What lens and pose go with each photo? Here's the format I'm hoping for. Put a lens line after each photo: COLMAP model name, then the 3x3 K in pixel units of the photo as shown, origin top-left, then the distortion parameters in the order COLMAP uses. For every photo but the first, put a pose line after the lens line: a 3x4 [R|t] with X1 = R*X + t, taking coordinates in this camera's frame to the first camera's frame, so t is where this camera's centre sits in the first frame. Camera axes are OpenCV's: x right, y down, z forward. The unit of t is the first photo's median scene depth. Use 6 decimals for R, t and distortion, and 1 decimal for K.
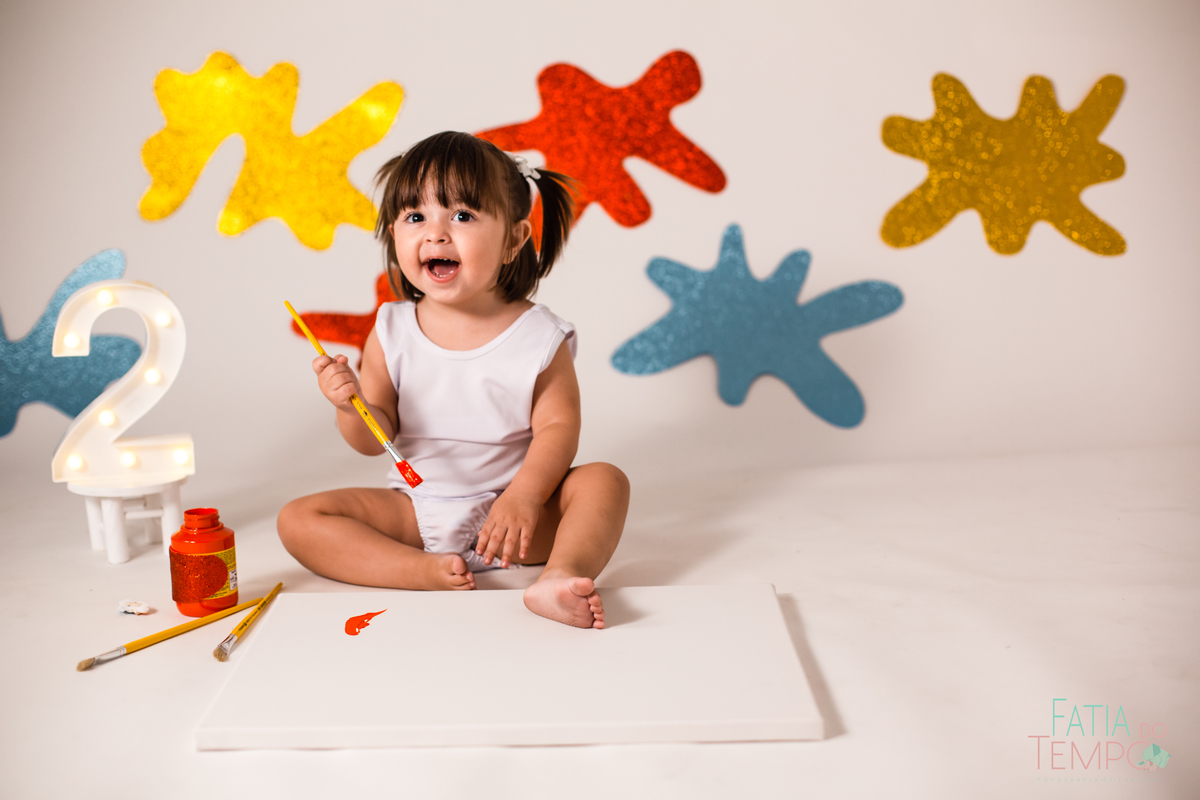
lens RADIAL K [[1805.9, 0, 595.0], [0, 1805.9, 401.8], [0, 0, 1]] dist [-0.139371, 0.000000]
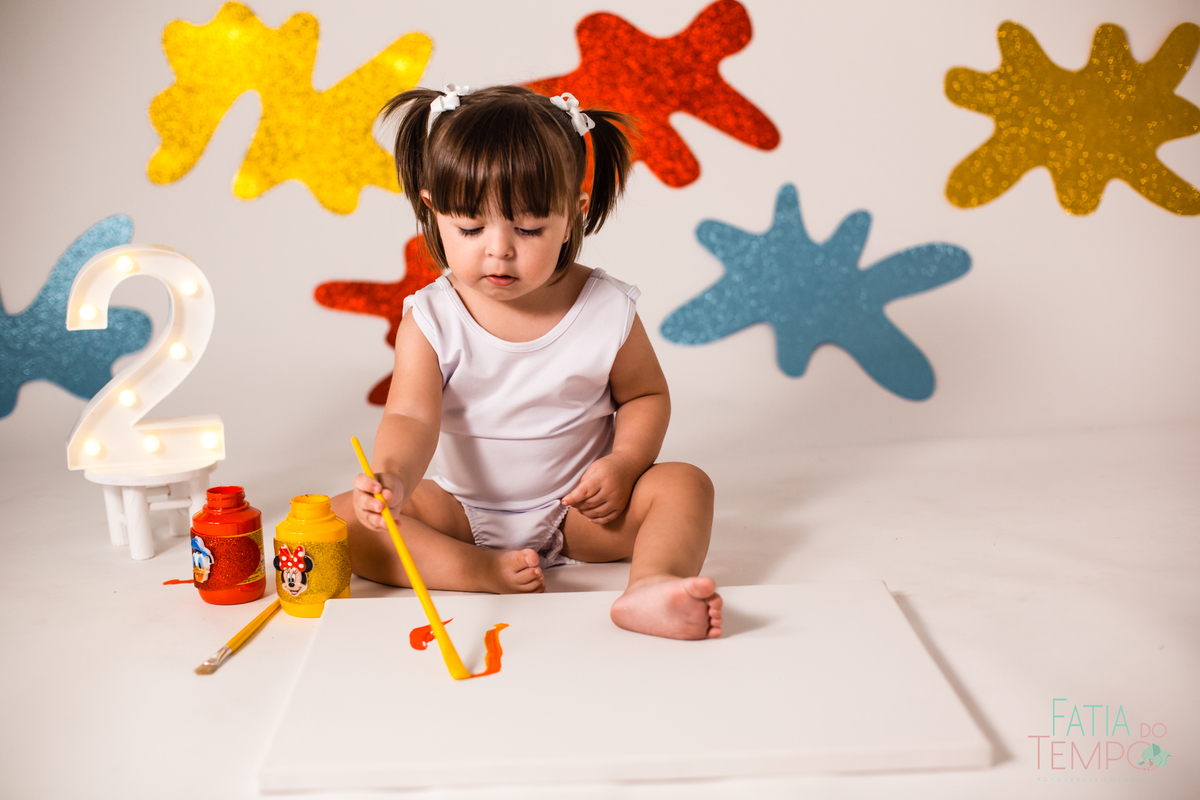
lens RADIAL K [[1805.9, 0, 594.9], [0, 1805.9, 386.2], [0, 0, 1]] dist [-0.139371, 0.000000]
pose [[0.999883, -0.008483, 0.012762, -0.036146], [0.008402, 0.999944, 0.006369, -0.000567], [-0.012816, -0.006261, 0.999898, 0.070253]]
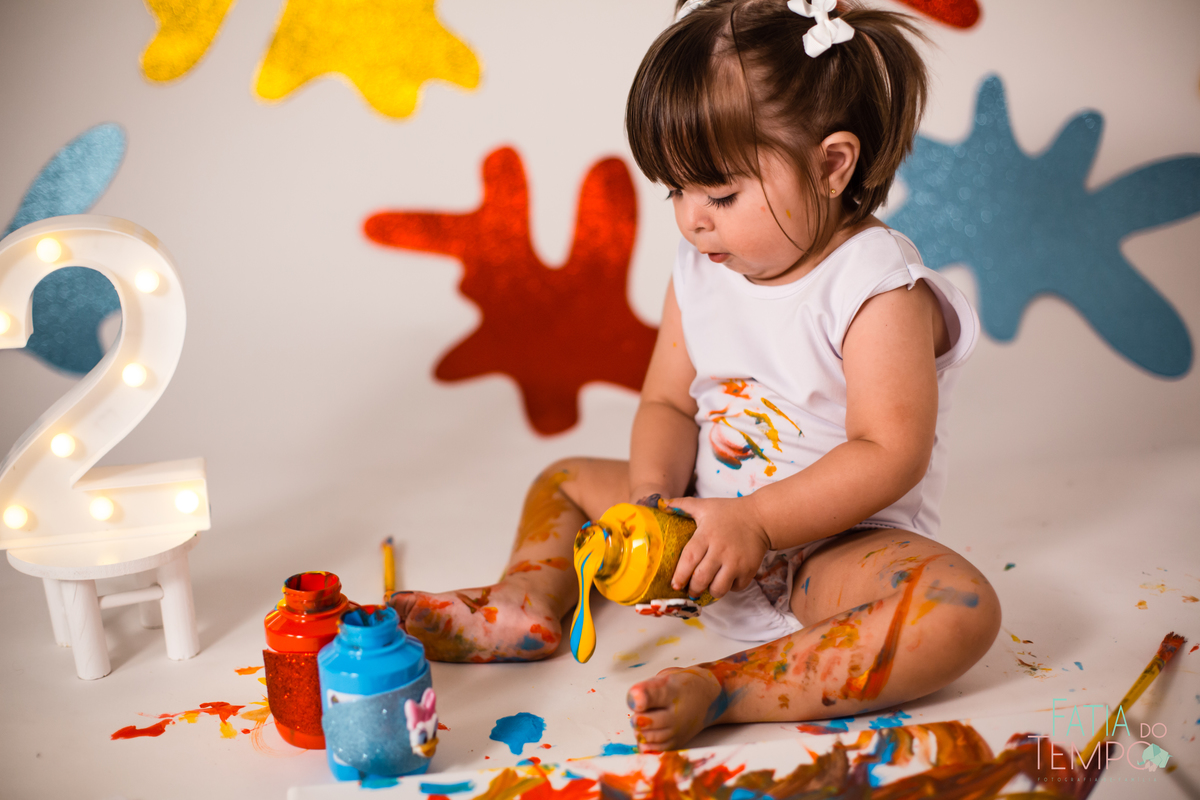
lens RADIAL K [[1805.9, 0, 599.5], [0, 1805.9, 395.9], [0, 0, 1]] dist [-0.139371, 0.000000]
pose [[0.999078, -0.010001, -0.041761, -0.047278], [0.014517, 0.993905, 0.109276, -0.052943], [0.040414, -0.109781, 0.993134, 0.297630]]
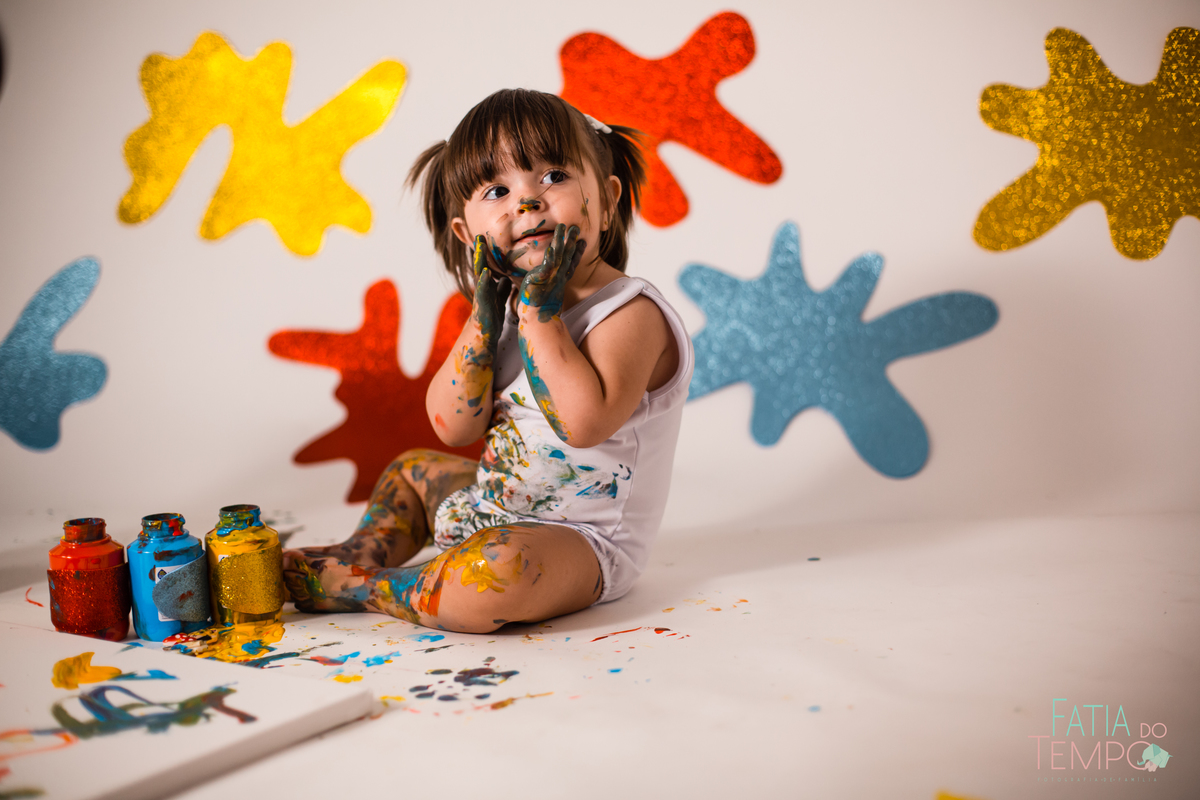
lens RADIAL K [[1805.9, 0, 595.9], [0, 1805.9, 406.1], [0, 0, 1]] dist [-0.139371, 0.000000]
pose [[0.970574, 0.014206, -0.240382, 0.188097], [-0.021488, 0.999385, -0.027700, 0.007163], [0.239841, 0.032050, 0.970283, 0.205686]]
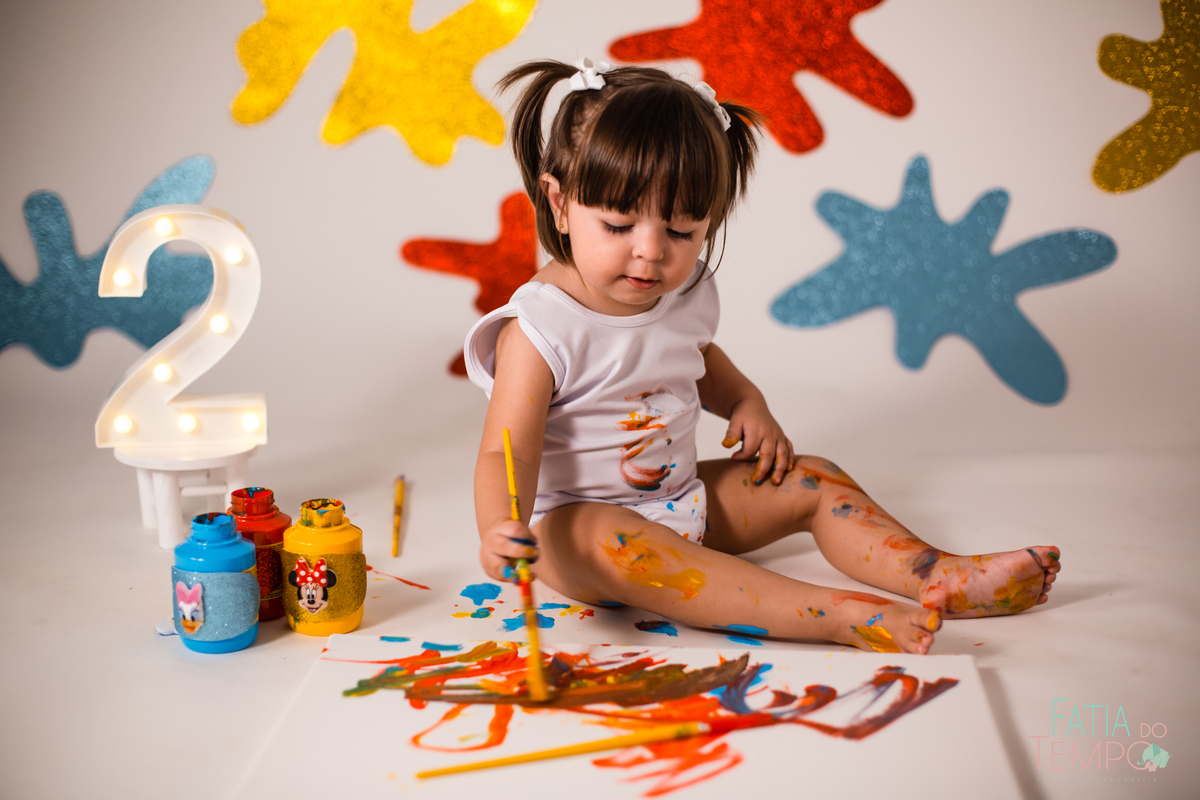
lens RADIAL K [[1805.9, 0, 595.6], [0, 1805.9, 395.0], [0, 0, 1]] dist [-0.139371, 0.000000]
pose [[0.996366, 0.047706, -0.070562, -0.010792], [-0.043803, 0.997478, 0.055852, -0.026354], [0.073048, -0.052559, 0.995943, 0.139218]]
